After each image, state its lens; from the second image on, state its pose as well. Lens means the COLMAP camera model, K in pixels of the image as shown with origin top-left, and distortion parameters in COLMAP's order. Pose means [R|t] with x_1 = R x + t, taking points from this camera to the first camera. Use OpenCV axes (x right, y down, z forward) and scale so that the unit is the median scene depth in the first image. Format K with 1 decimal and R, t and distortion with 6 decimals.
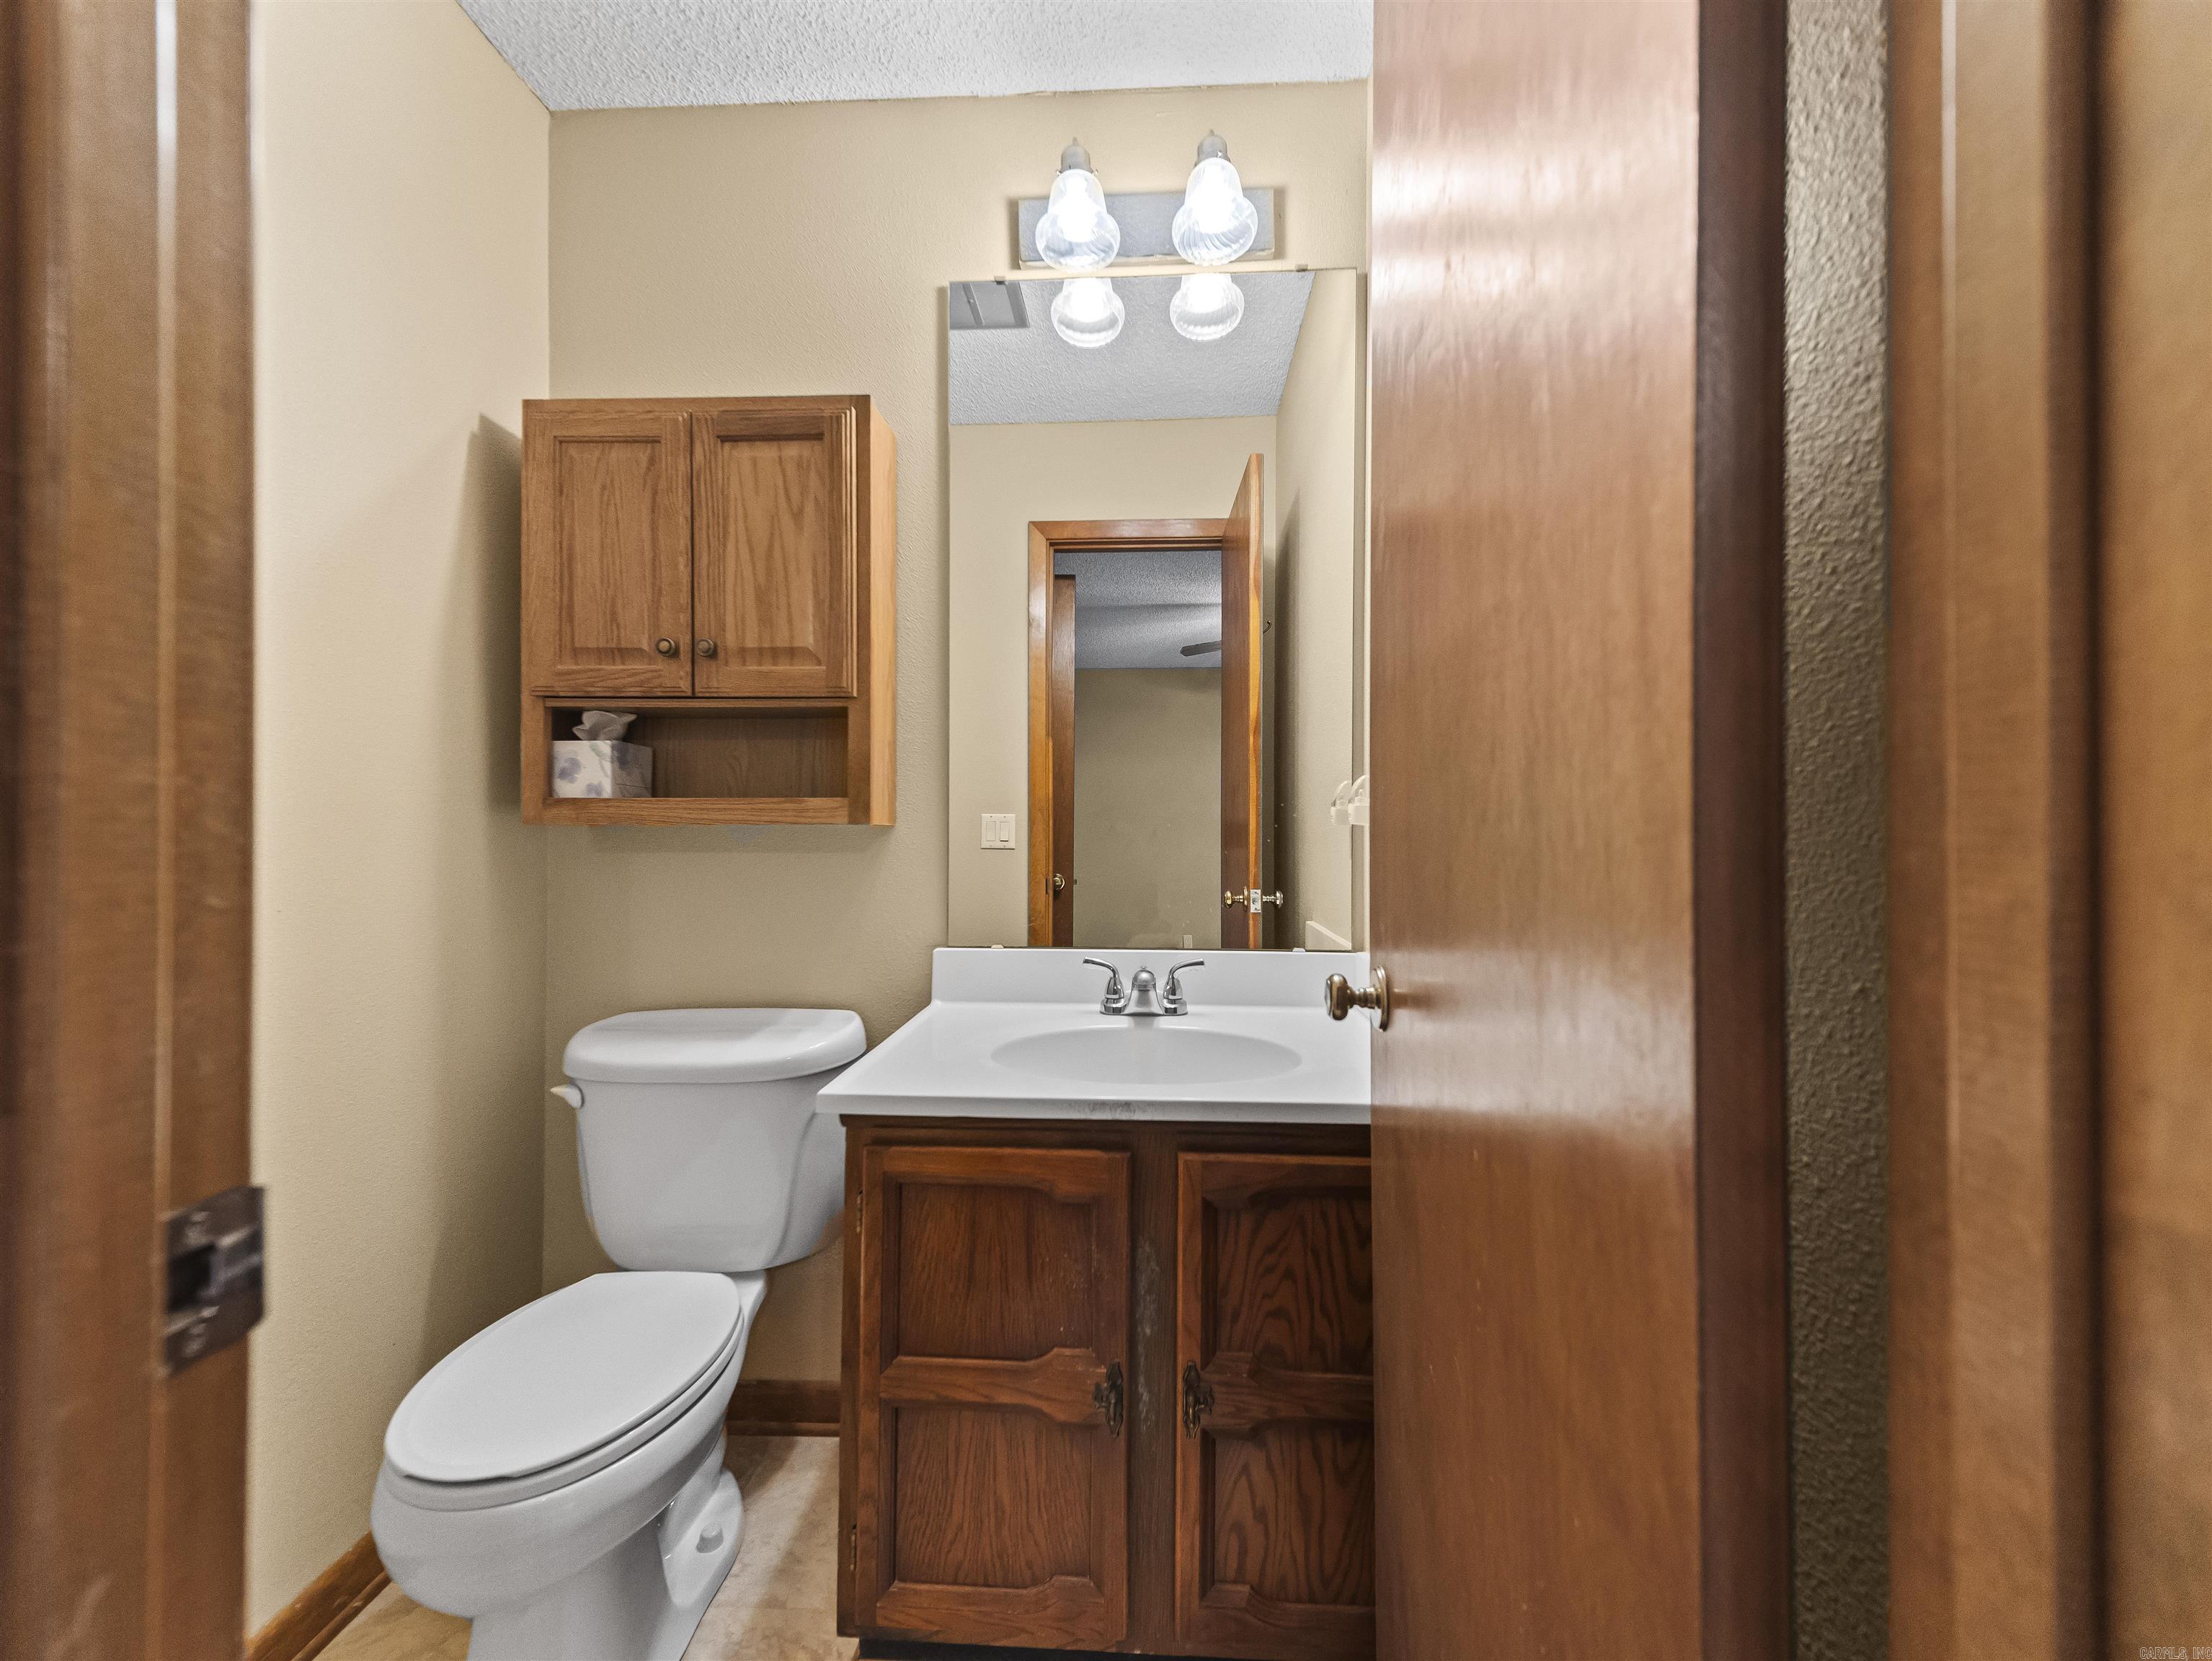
lens RADIAL K [[864.1, 0, 1109.6], [0, 864.1, 826.5], [0, 0, 1]] dist [0.009238, -0.002379]
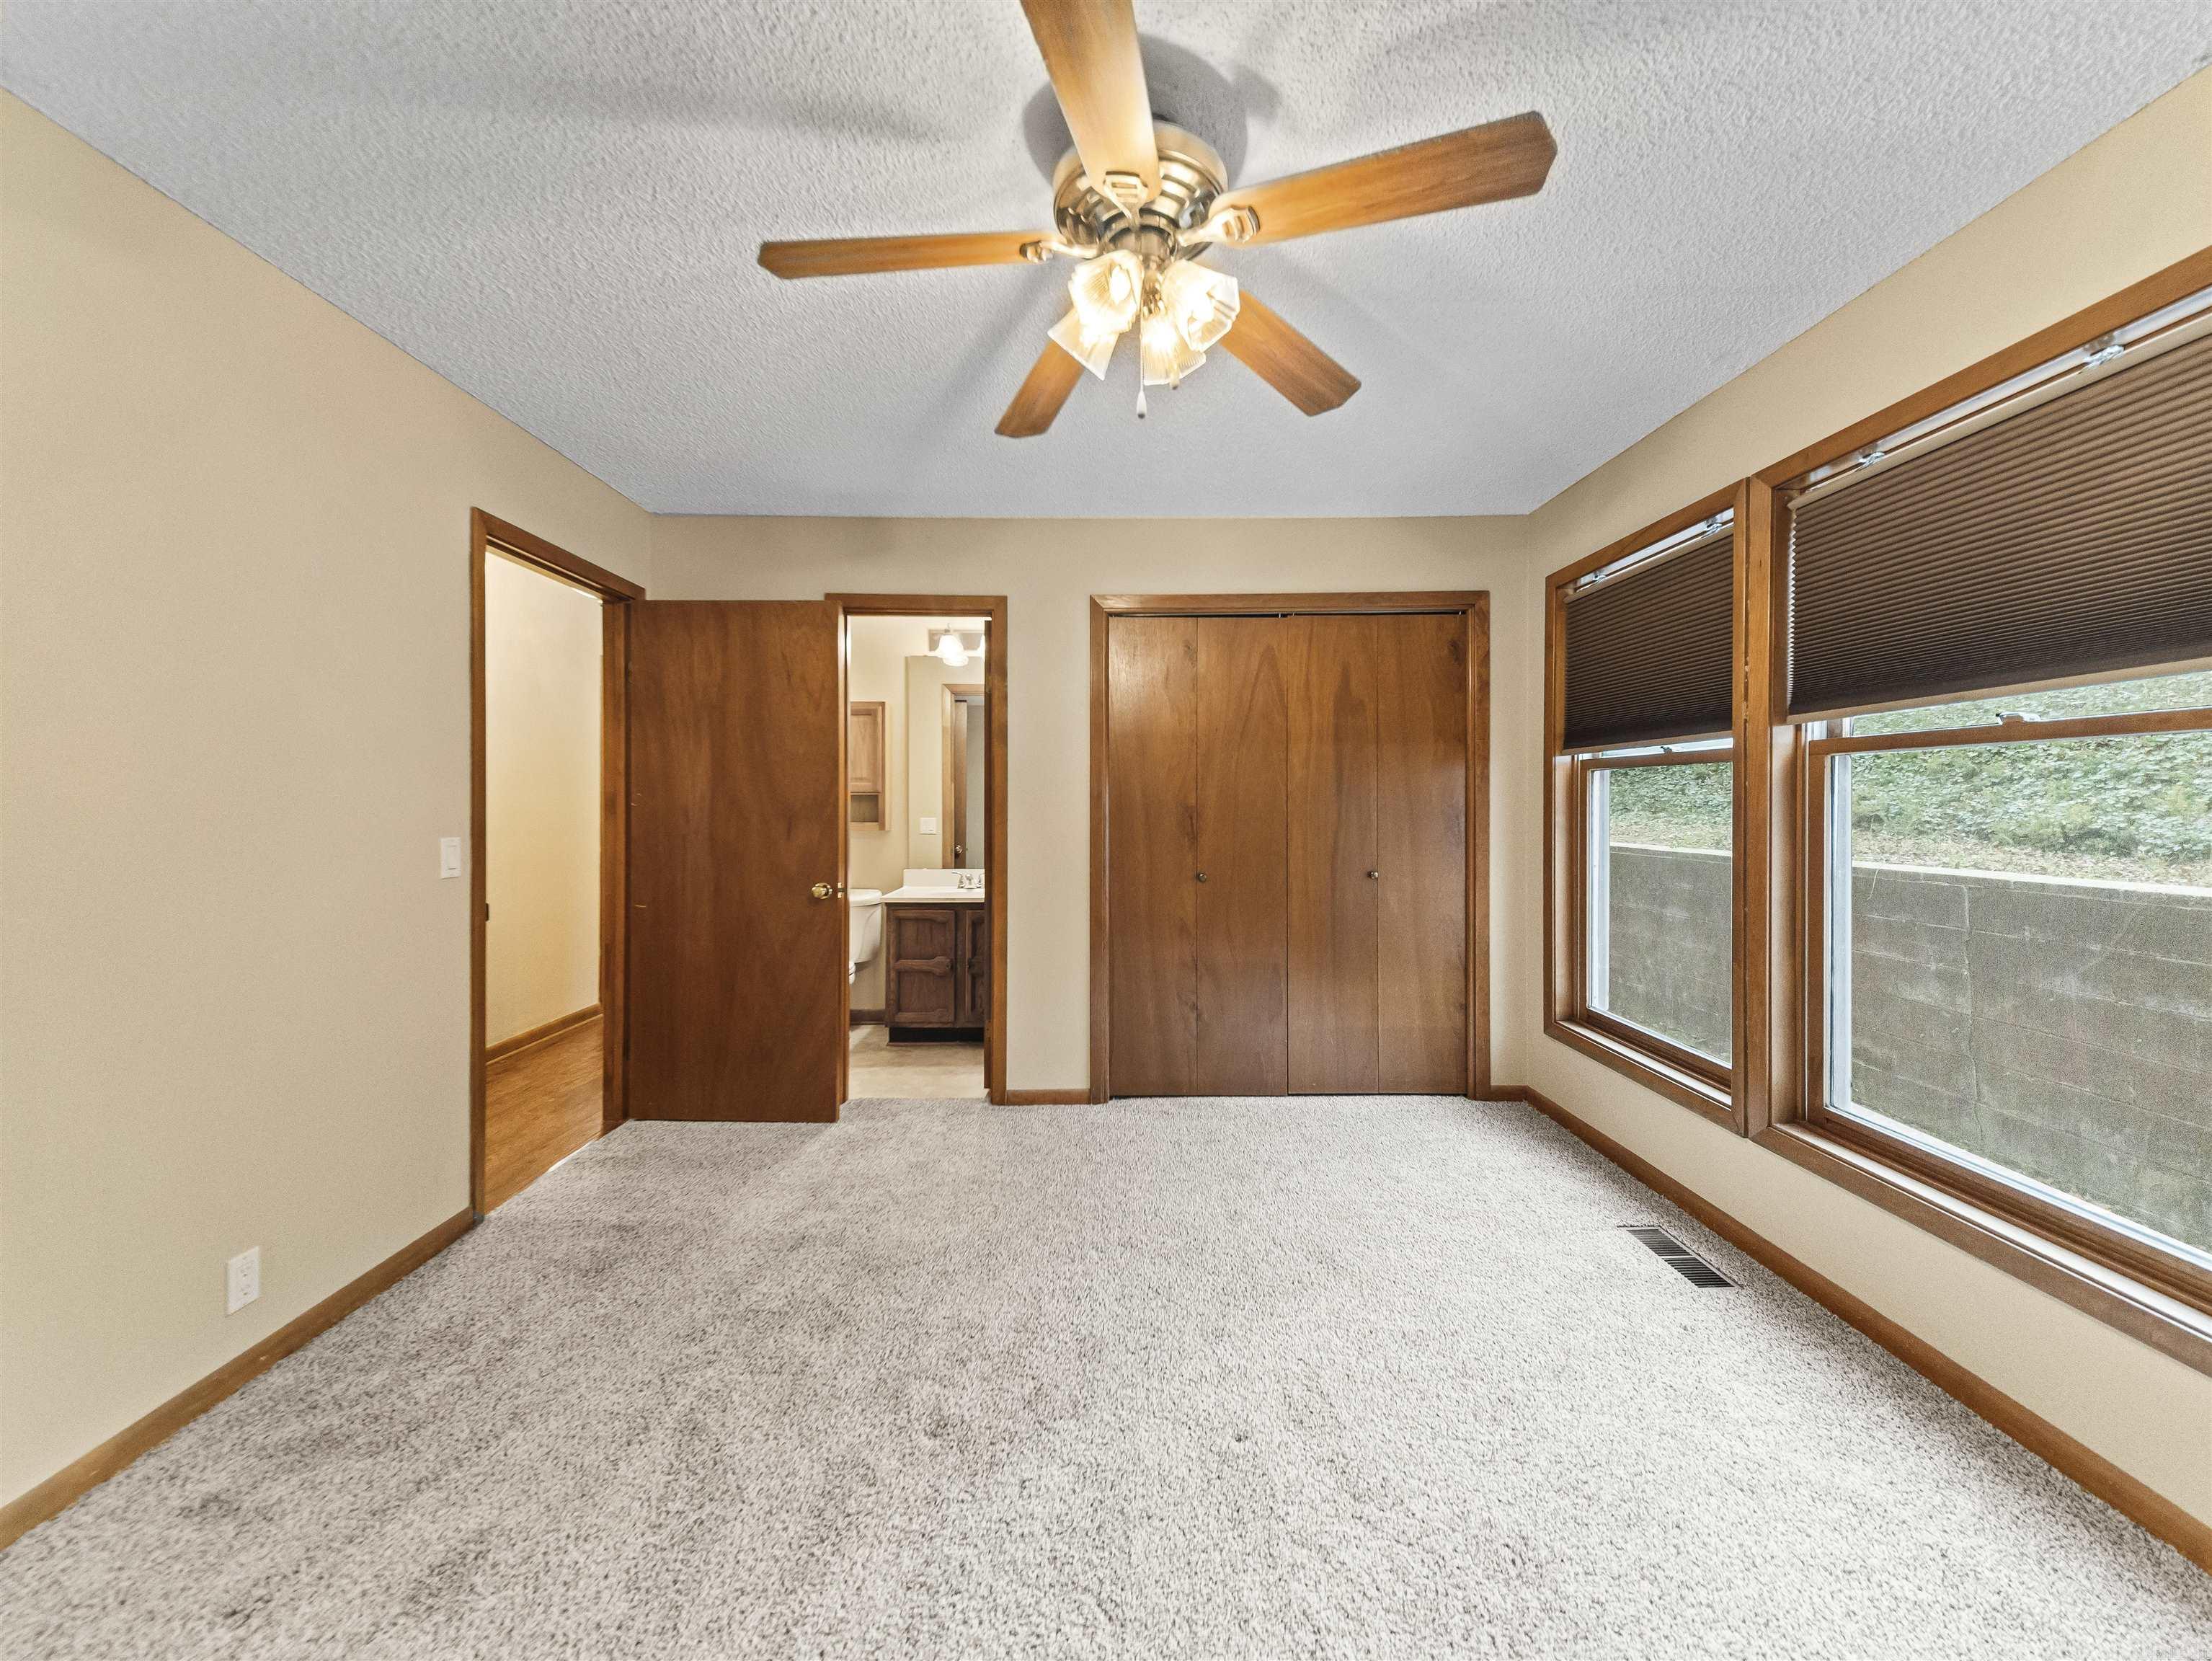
lens RADIAL K [[864.1, 0, 1101.3], [0, 864.1, 812.7], [0, 0, 1]] dist [0.009238, -0.002379]
pose [[0.998386, -0.001555, 0.056772, 0.498446], [0.000784, 0.999907, 0.013591, -0.159913], [-0.056788, -0.013524, 0.998295, -3.259808]]
